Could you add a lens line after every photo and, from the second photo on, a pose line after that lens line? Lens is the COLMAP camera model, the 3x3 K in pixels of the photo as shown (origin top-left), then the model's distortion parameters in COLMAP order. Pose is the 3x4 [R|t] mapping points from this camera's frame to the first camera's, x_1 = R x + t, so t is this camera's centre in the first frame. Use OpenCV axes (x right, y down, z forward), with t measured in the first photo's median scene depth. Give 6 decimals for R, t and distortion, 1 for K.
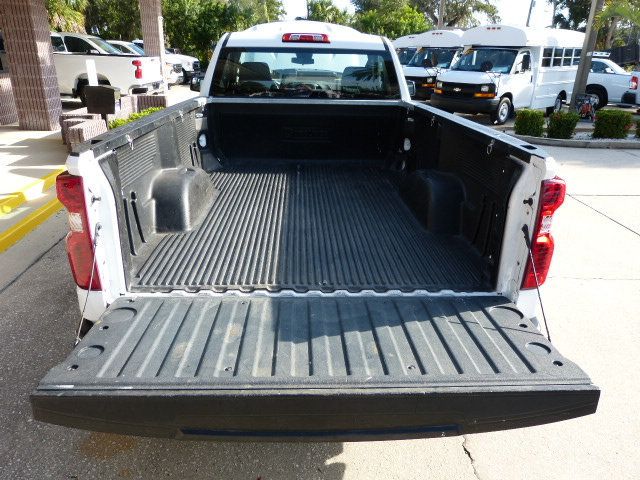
lens RADIAL K [[475.9, 0, 319.5], [0, 475.9, 246.1], [0, 0, 1]] dist [-0.039969, 0.033249]
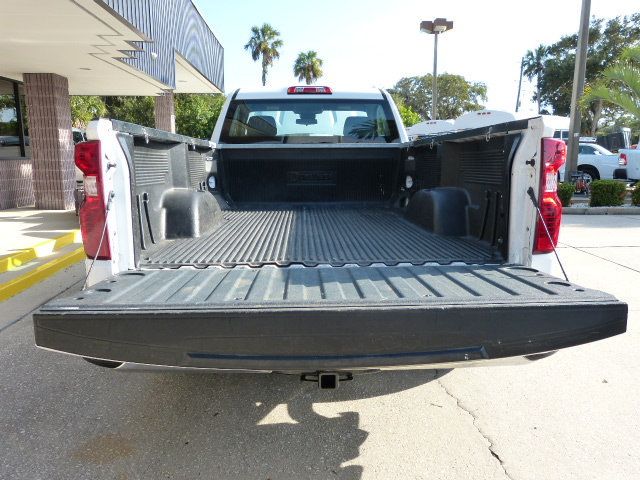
lens RADIAL K [[475.9, 0, 318.7], [0, 475.9, 245.6], [0, 0, 1]] dist [-0.039969, 0.033249]
pose [[0.999658, -0.024270, -0.009713, -0.006646], [0.021833, 0.979488, -0.200318, 0.145144], [0.014376, 0.200037, 0.979683, 0.012772]]
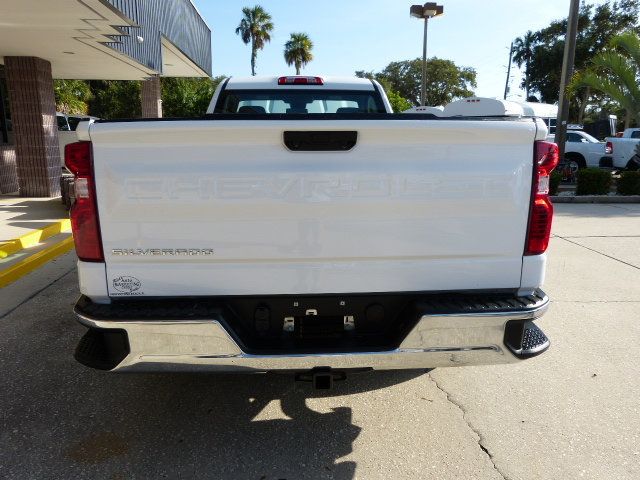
lens RADIAL K [[475.9, 0, 320.1], [0, 475.9, 246.1], [0, 0, 1]] dist [-0.039969, 0.033249]
pose [[0.999570, -0.024195, 0.016587, -0.012862], [0.026634, 0.985512, -0.167500, 0.126355], [-0.012295, 0.167870, 0.985733, 0.008290]]
